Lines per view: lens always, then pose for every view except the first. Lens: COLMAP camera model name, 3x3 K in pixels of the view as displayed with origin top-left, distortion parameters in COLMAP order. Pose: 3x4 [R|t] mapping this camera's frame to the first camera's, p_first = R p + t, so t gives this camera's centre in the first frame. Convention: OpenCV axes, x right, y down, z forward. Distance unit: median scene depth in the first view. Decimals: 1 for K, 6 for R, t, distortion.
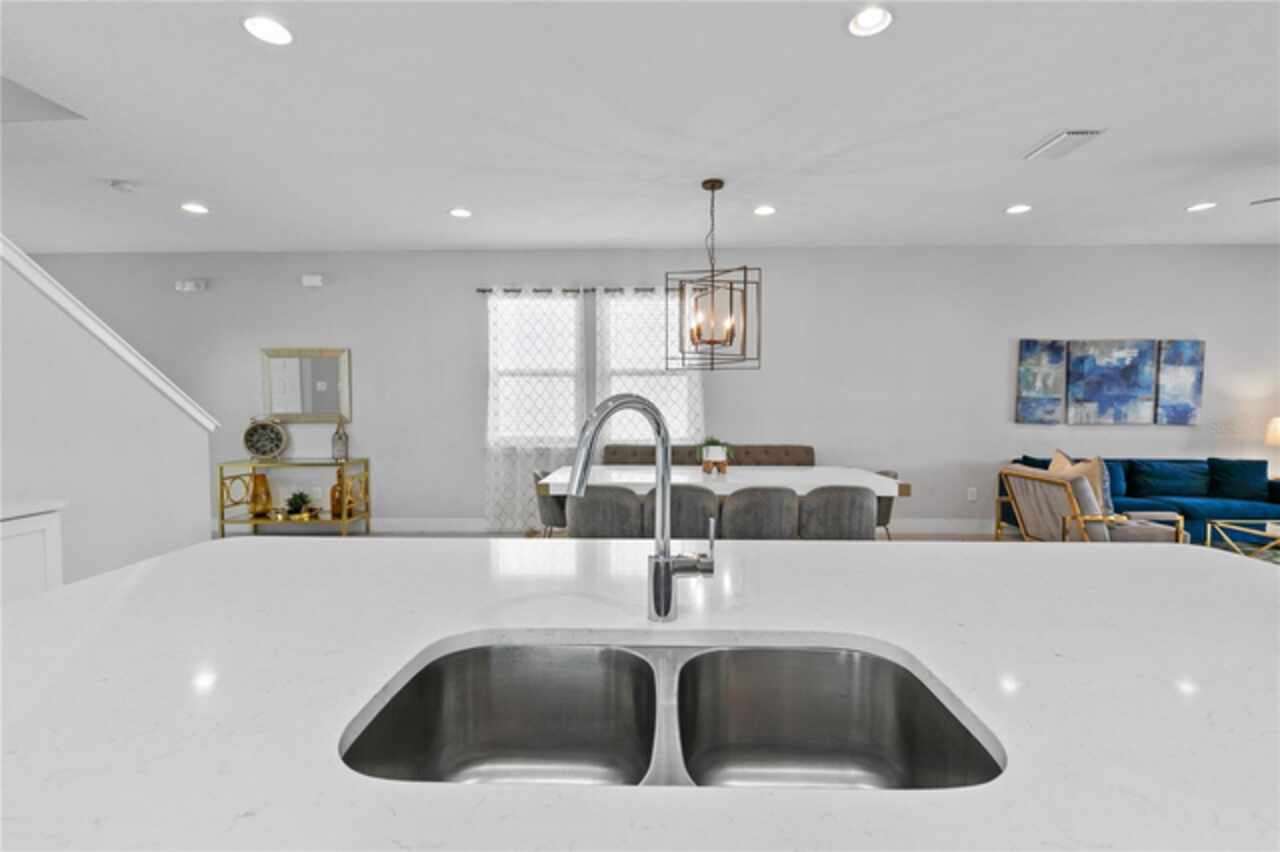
lens RADIAL K [[575.5, 0, 642.9], [0, 575.5, 419.7], [0, 0, 1]] dist [0.002916, 0.000579]
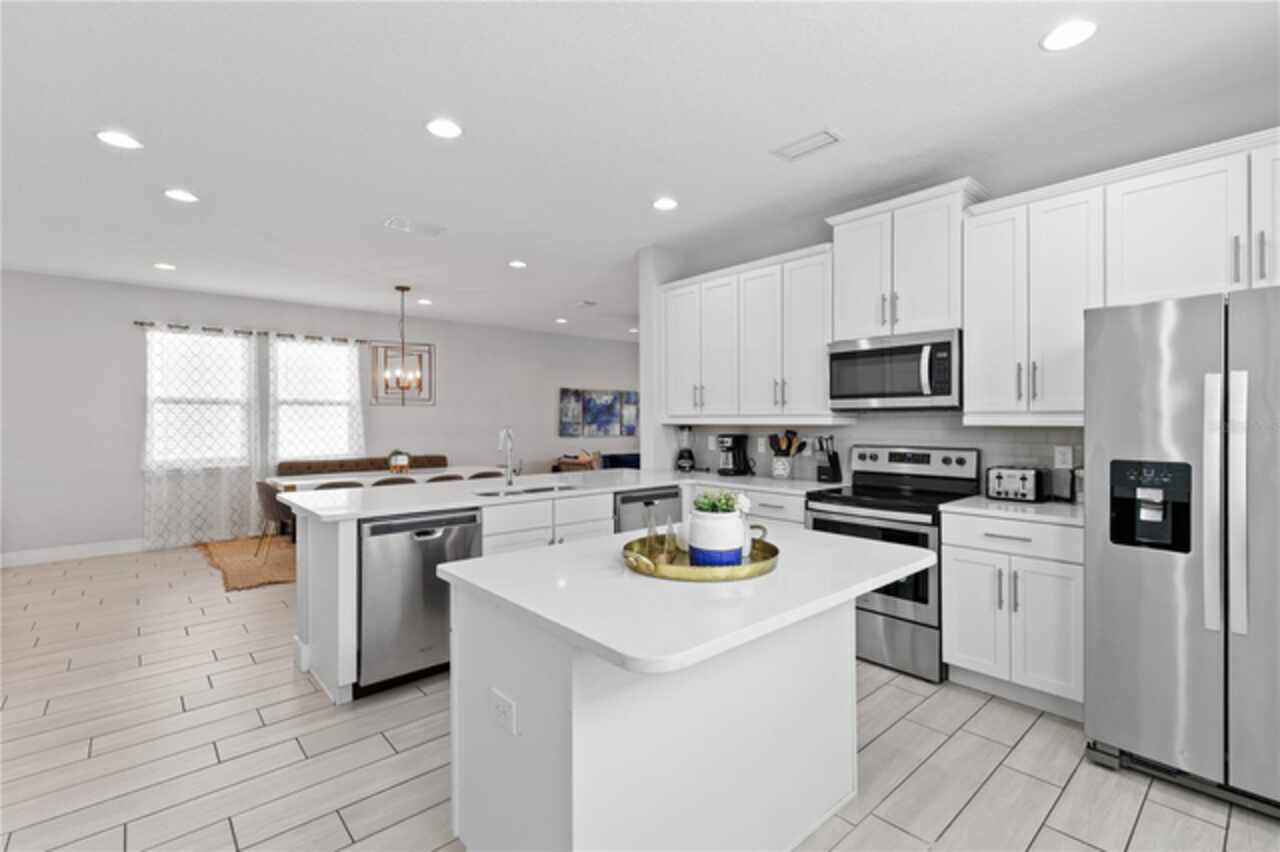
lens RADIAL K [[575.5, 0, 642.9], [0, 575.5, 419.7], [0, 0, 1]] dist [0.002916, 0.000579]
pose [[0.731510, -0.001914, 0.681828, -0.337725], [0.025990, 0.999348, -0.025079, 0.005012], [-0.681336, 0.036066, 0.731082, -0.419876]]
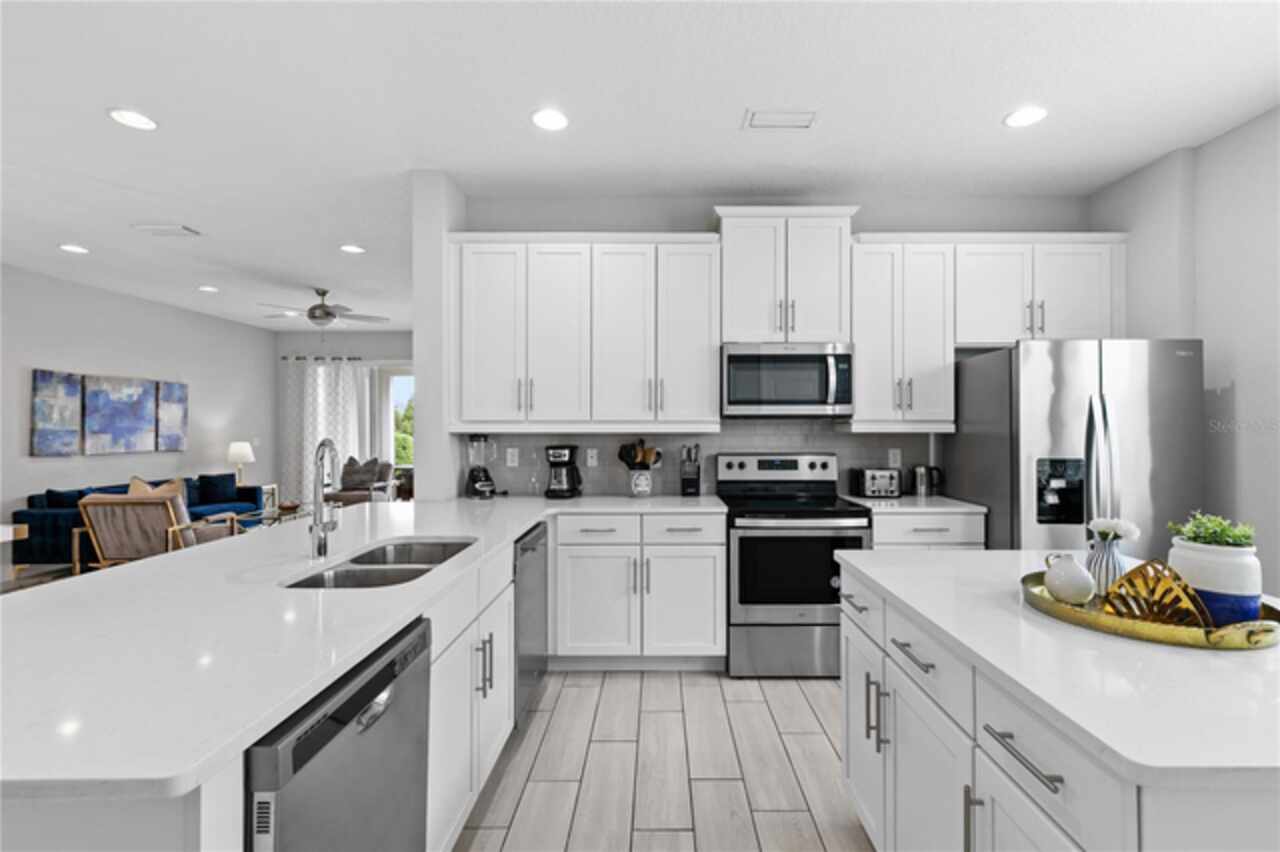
lens RADIAL K [[571.0, 0, 669.3], [0, 571.0, 427.5], [0, 0, 1]] dist [0.004419, 0.000383]
pose [[-0.033856, -0.001274, 0.999426, -0.327786], [0.034156, 0.999414, 0.002431, -0.008712], [-0.998843, 0.034219, -0.033793, -0.014683]]
